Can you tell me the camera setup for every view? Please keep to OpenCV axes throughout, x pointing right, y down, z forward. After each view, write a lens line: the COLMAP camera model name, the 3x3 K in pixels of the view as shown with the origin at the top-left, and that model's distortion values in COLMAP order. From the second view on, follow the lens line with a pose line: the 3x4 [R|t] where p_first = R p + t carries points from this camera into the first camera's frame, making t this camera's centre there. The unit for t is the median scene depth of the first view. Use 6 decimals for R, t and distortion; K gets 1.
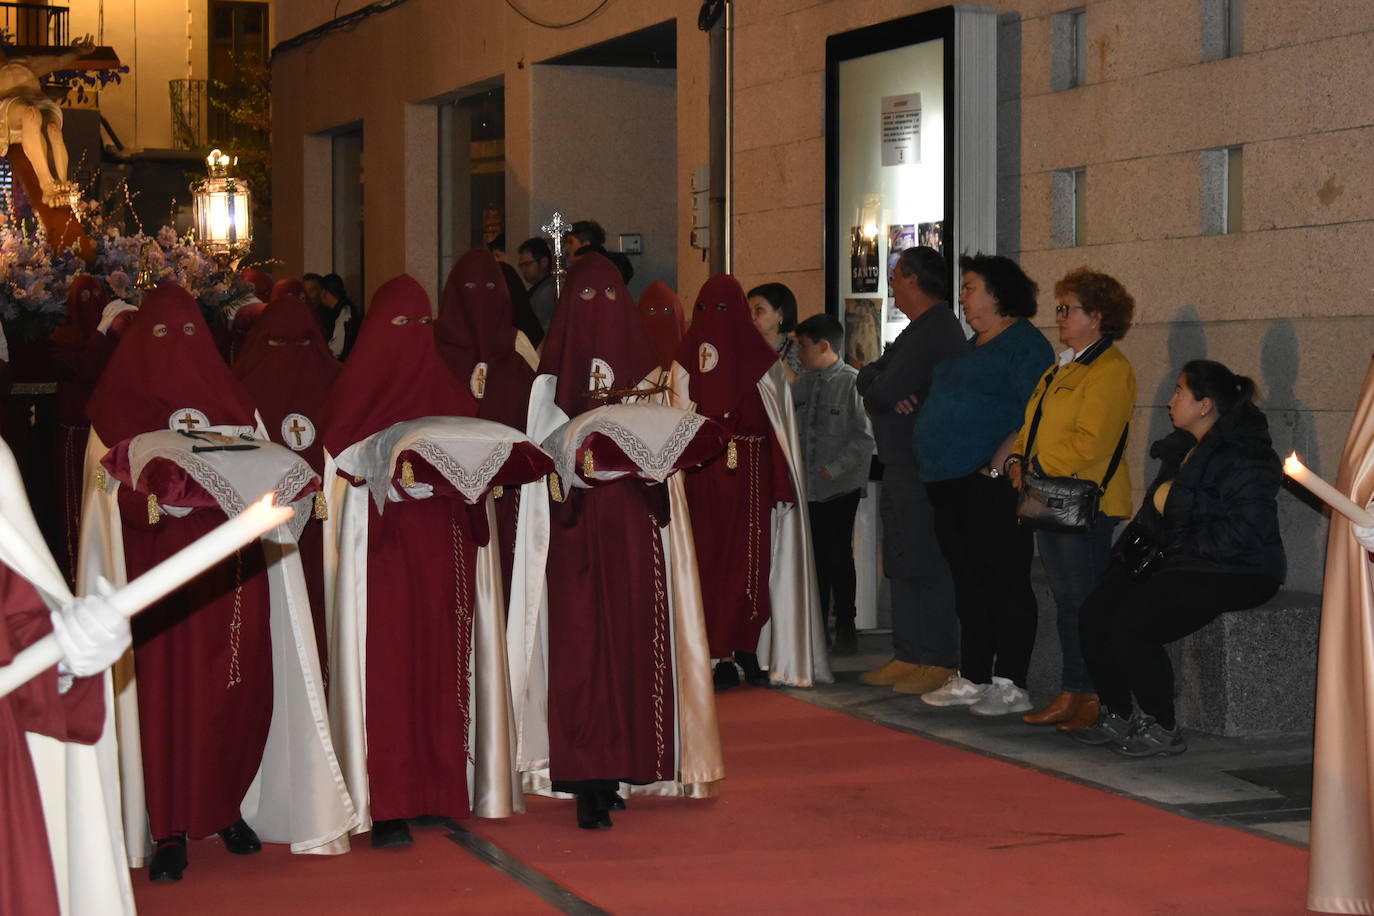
lens RADIAL K [[3275.6, 0, 687.0], [0, 3275.6, 458.0], [0, 0, 1]] dist [-0.006934, 0.264648]
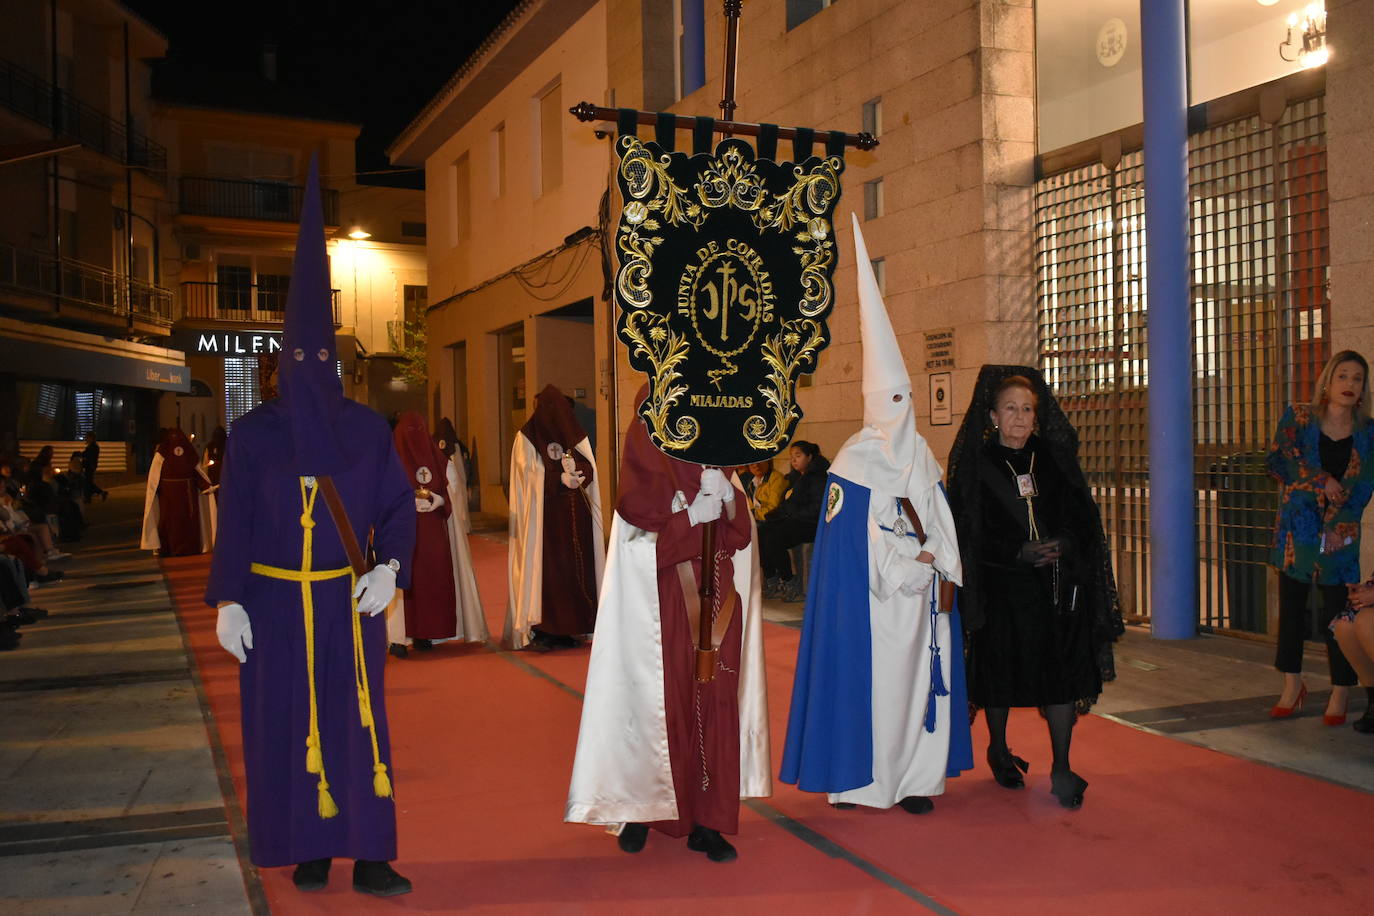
lens RADIAL K [[1524.3, 0, 687.0], [0, 1524.3, 458.0], [0, 0, 1]] dist [-0.025859, 0.003814]
pose [[0.999407, -0.018475, 0.029054, 0.036409], [0.019040, 0.999633, -0.019275, 0.003343], [-0.028687, 0.019816, 0.999392, -0.099115]]
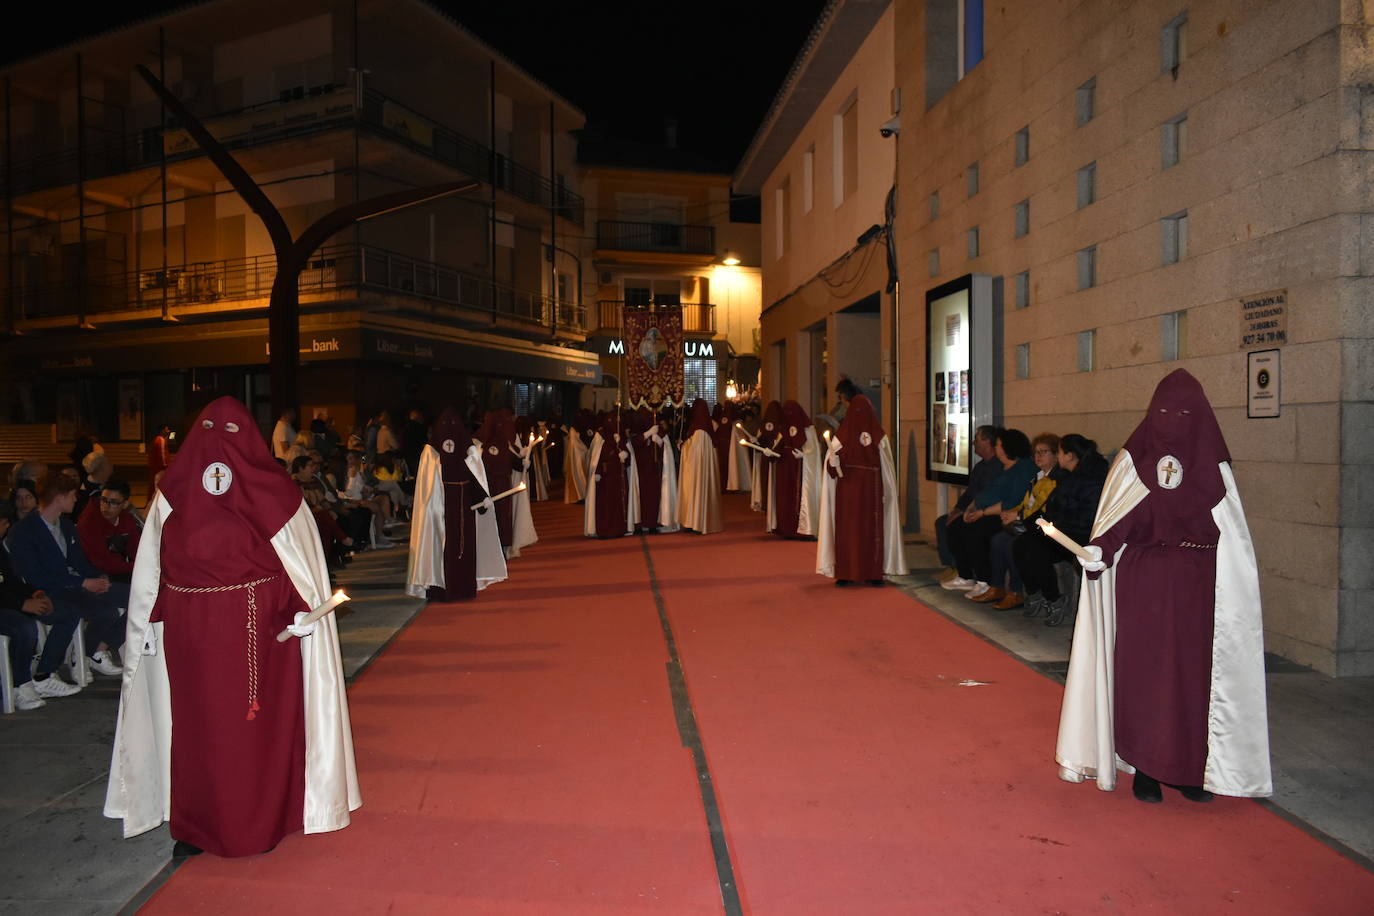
lens RADIAL K [[1060.9, 0, 687.0], [0, 1060.9, 458.0], [0, 0, 1]] dist [-0.017889, 0.004170]
pose [[0.963853, 0.000288, -0.266434, 0.085195], [0.000168, 0.999999, 0.001686, -0.012251], [0.266435, -0.001670, 0.963852, 0.242510]]
